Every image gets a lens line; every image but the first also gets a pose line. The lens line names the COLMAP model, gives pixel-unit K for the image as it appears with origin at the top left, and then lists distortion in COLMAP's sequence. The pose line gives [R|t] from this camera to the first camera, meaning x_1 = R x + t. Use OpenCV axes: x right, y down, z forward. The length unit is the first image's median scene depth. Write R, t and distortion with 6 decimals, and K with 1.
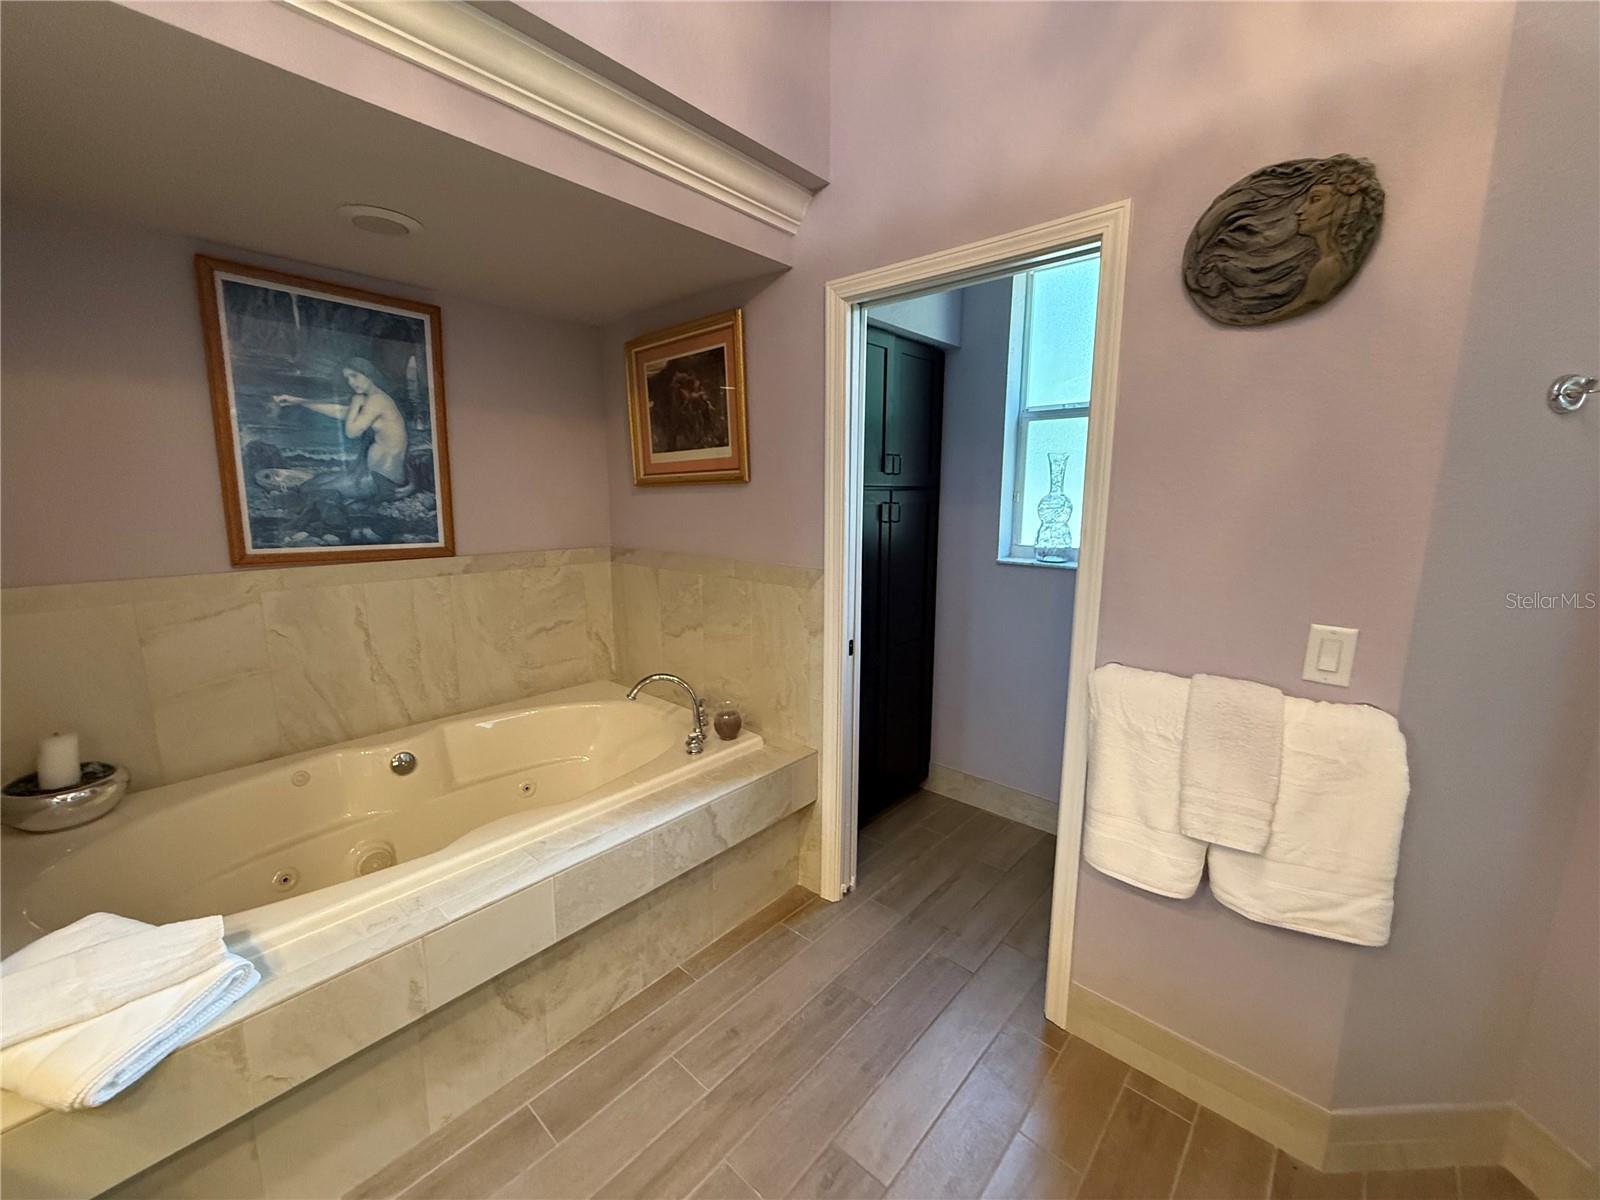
lens RADIAL K [[639.0, 0, 795.0], [0, 639.0, 598.4], [0, 0, 1]] dist [0.000421, 0.002719]
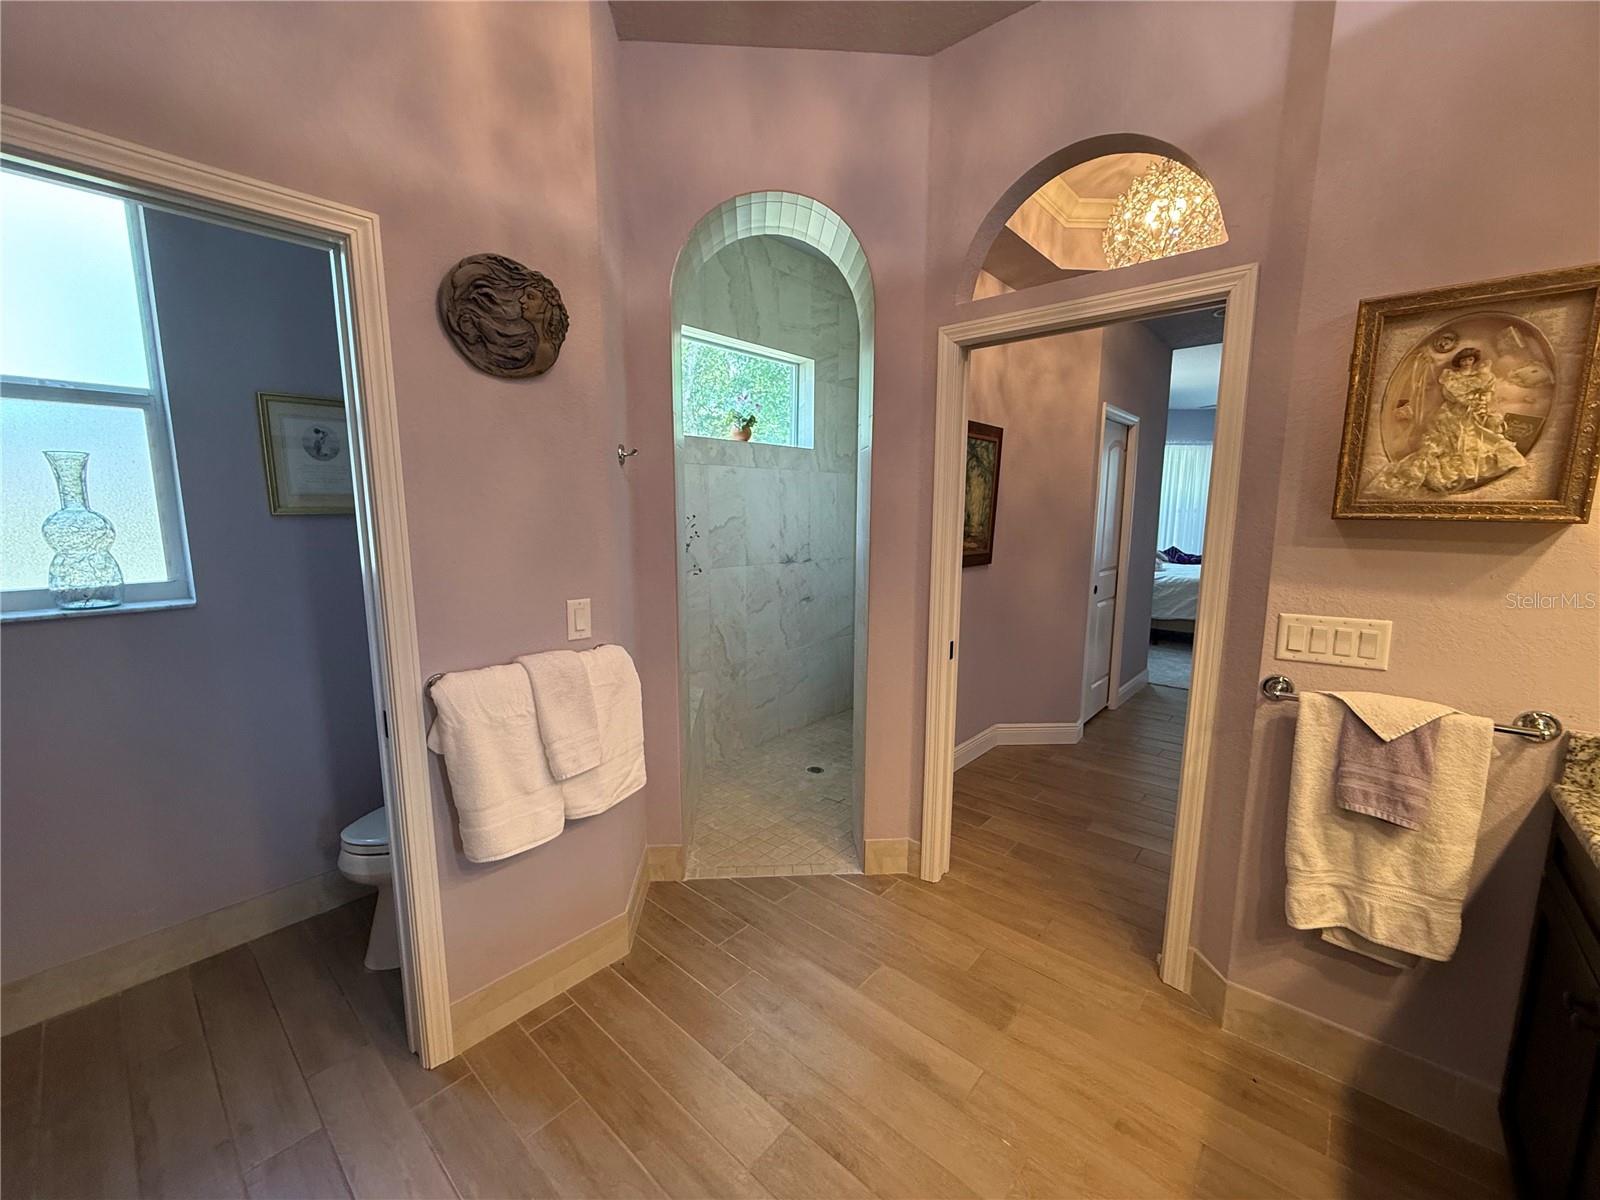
lens RADIAL K [[639.0, 0, 793.8], [0, 639.0, 600.6], [0, 0, 1]] dist [0.000421, 0.002719]
pose [[-0.003324, -0.147343, 0.989080, -0.593812], [0.165294, 0.975399, 0.145861, -0.083990], [-0.986239, 0.163974, 0.021112, 0.474720]]
